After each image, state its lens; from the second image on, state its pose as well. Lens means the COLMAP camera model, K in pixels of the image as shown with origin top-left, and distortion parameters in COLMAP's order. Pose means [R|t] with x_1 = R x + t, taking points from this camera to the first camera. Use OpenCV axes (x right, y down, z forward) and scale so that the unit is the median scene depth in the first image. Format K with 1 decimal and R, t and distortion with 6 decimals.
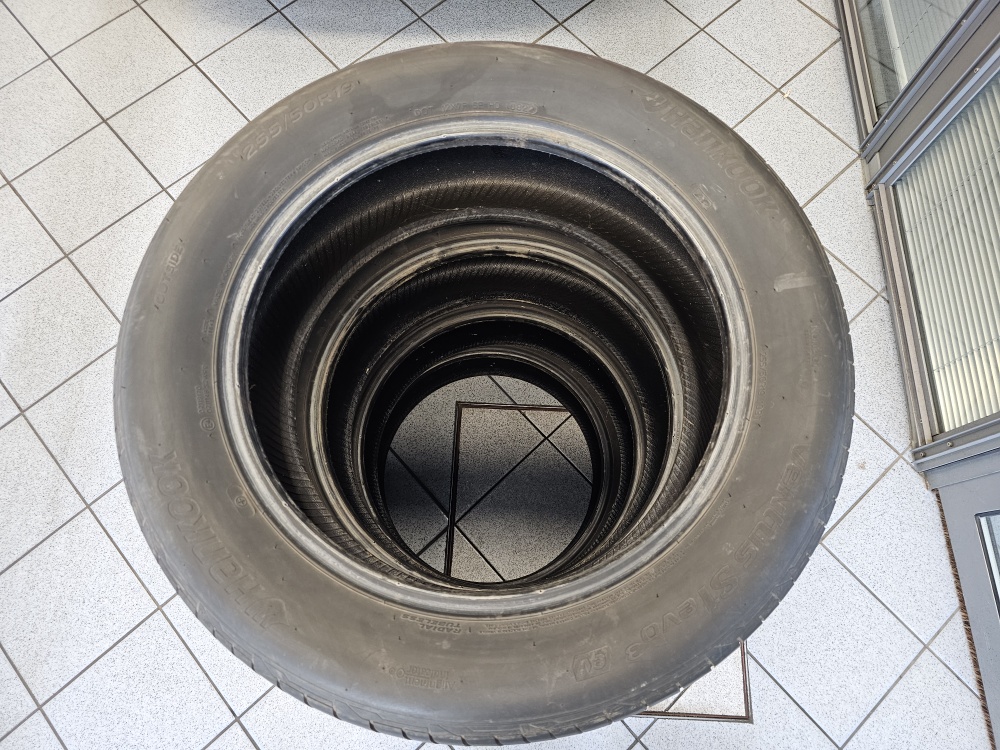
lens RADIAL K [[678.0, 0, 494.0], [0, 678.0, 372.0], [0, 0, 1]] dist [0.051217, -0.049848]
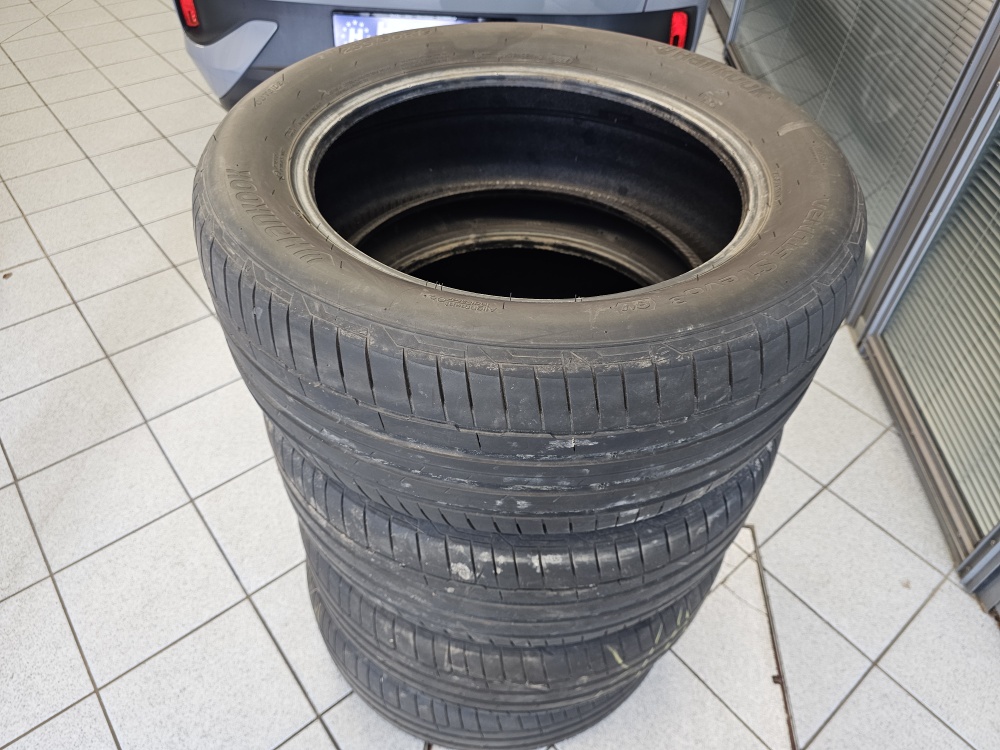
lens RADIAL K [[678.0, 0, 486.1], [0, 678.0, 347.1], [0, 0, 1]] dist [0.051217, -0.049848]
pose [[0.997757, 0.062047, -0.025134, -0.015161], [-0.066696, 0.888980, -0.453063, 0.328855], [-0.005767, 0.453723, 0.891124, 0.055078]]
